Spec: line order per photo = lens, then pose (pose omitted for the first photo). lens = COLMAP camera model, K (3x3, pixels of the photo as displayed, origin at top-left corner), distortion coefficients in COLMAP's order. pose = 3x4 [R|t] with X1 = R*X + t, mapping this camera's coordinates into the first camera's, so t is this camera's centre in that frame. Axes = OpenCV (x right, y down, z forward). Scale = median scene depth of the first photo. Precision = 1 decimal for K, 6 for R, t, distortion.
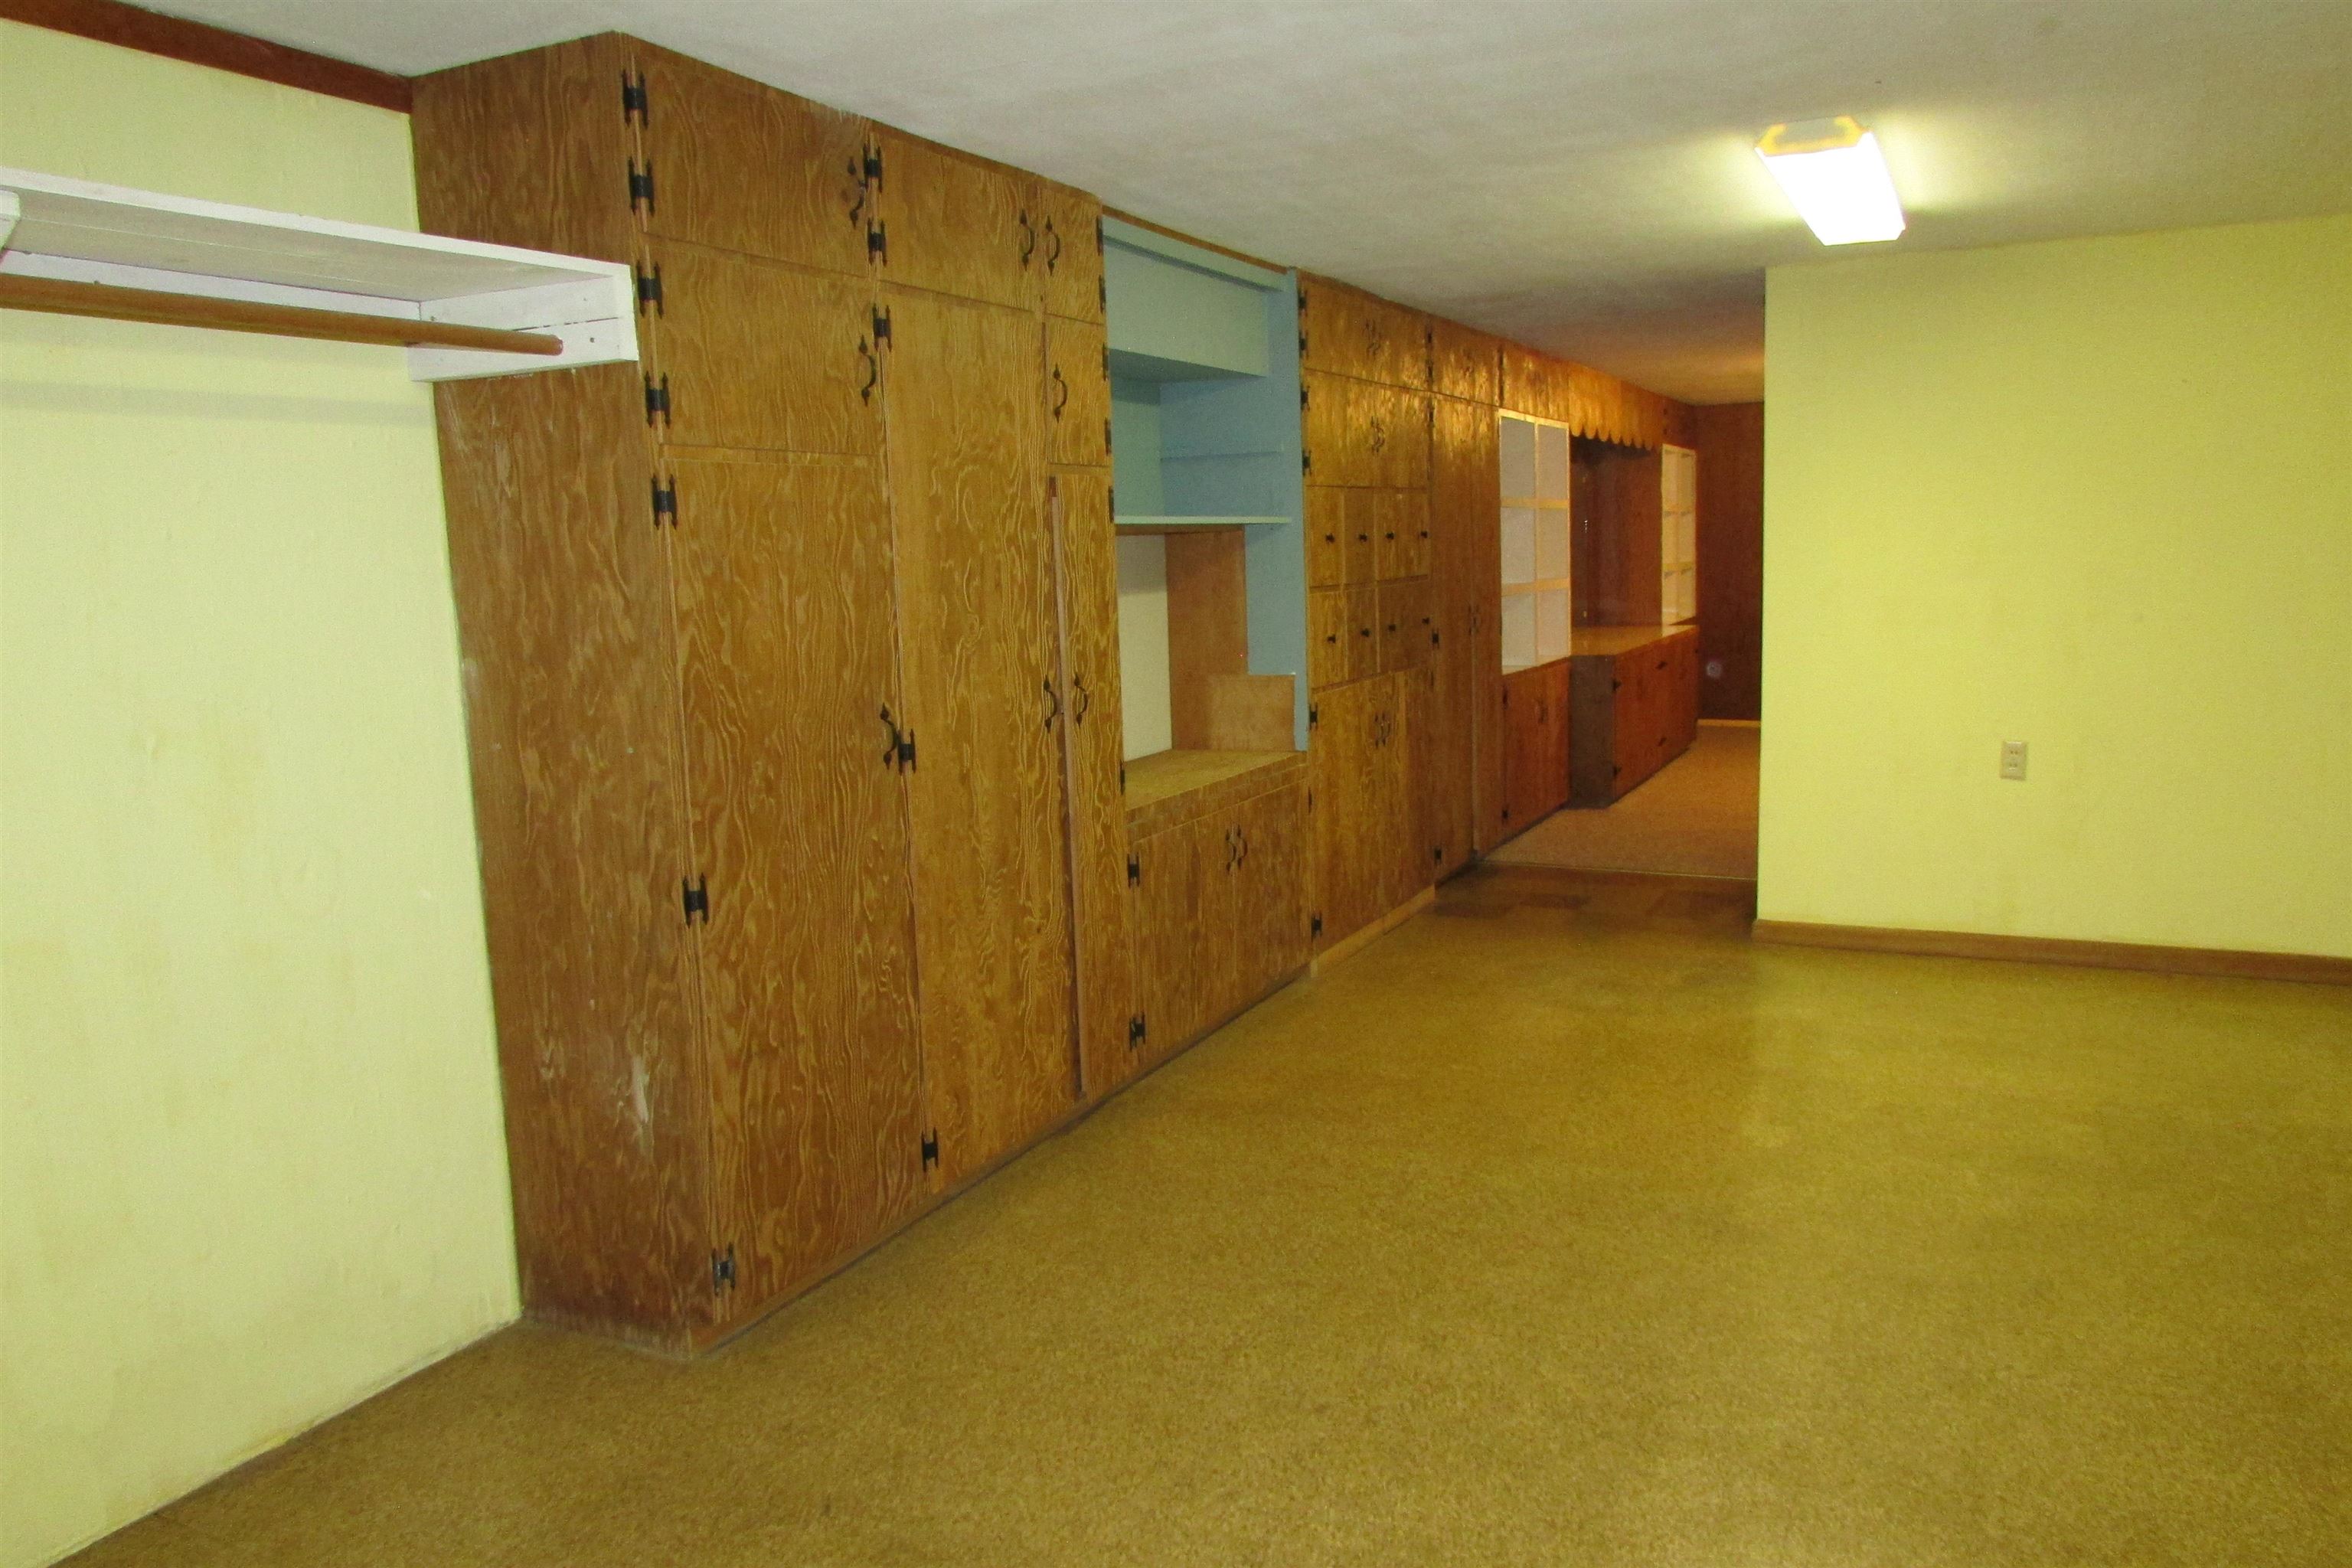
lens RADIAL K [[1681.6, 0, 1189.1], [0, 1681.6, 770.7], [0, 0, 1]] dist [-0.014924, 0.001751]
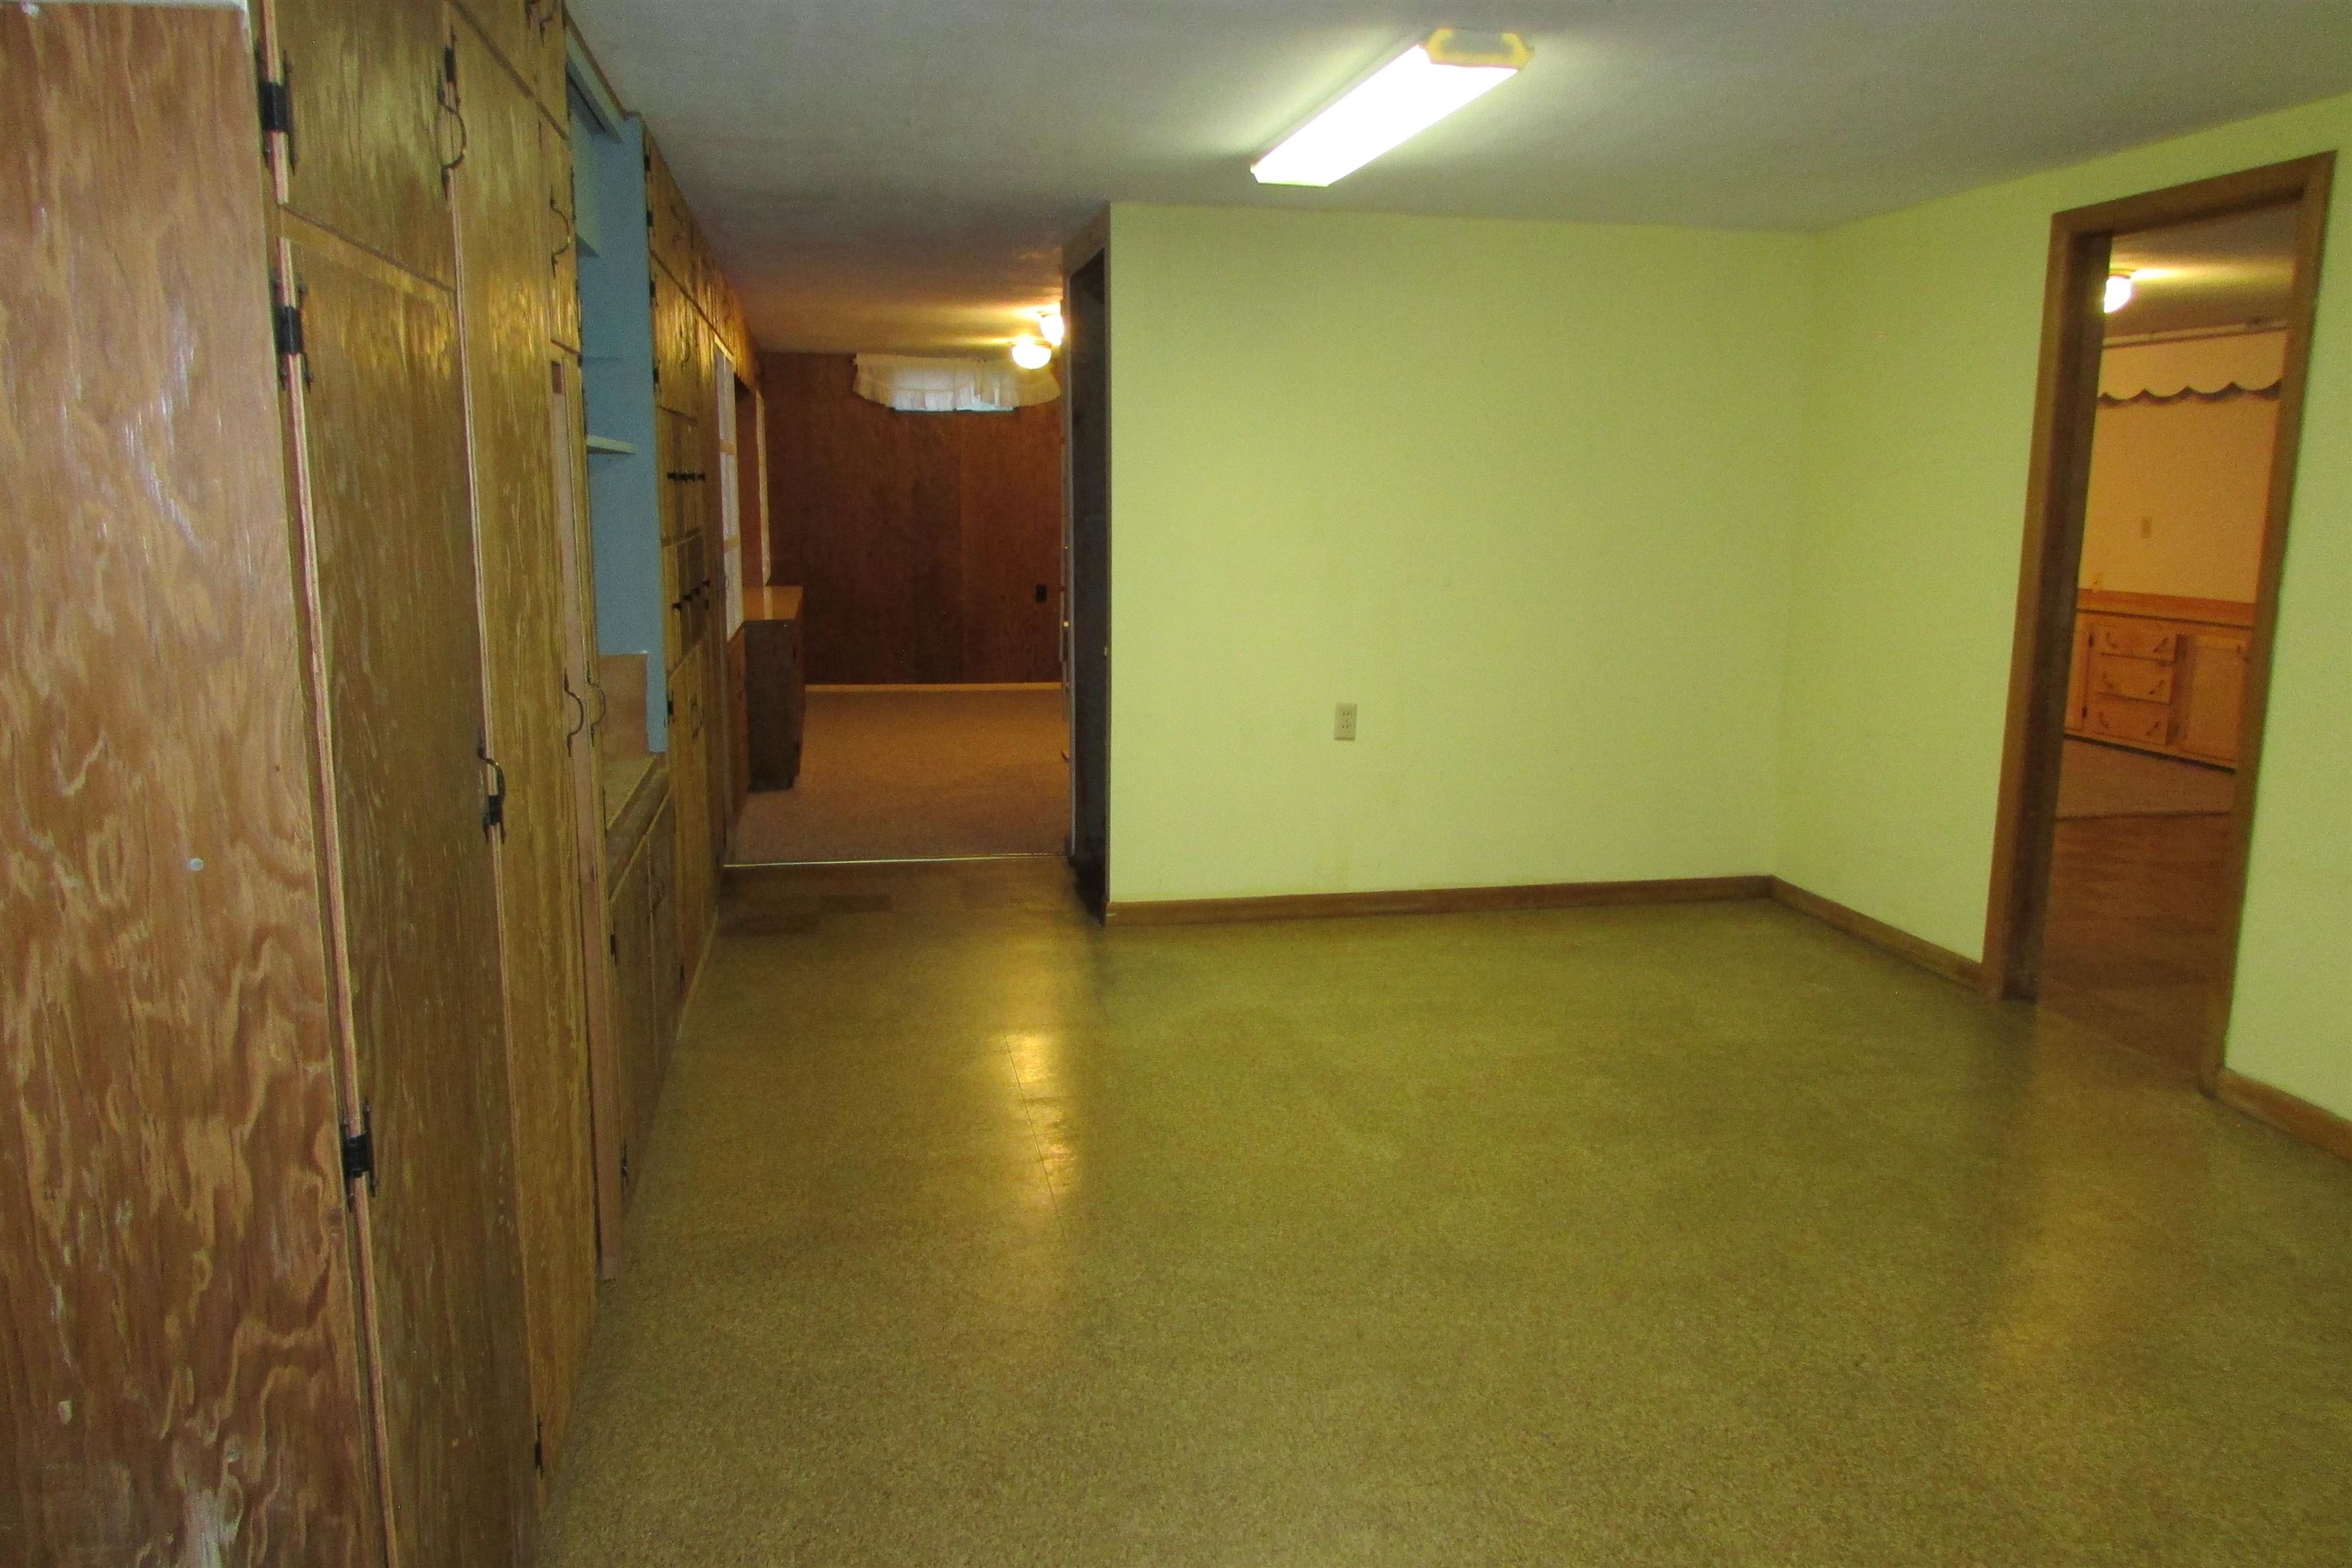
lens RADIAL K [[1681.6, 0, 1189.1], [0, 1681.6, 770.7], [0, 0, 1]] dist [-0.014924, 0.001751]
pose [[0.792100, -0.062991, 0.607133, -0.386717], [0.047850, 0.998008, 0.041118, -0.043011], [-0.608514, -0.003518, 0.793536, 0.453616]]
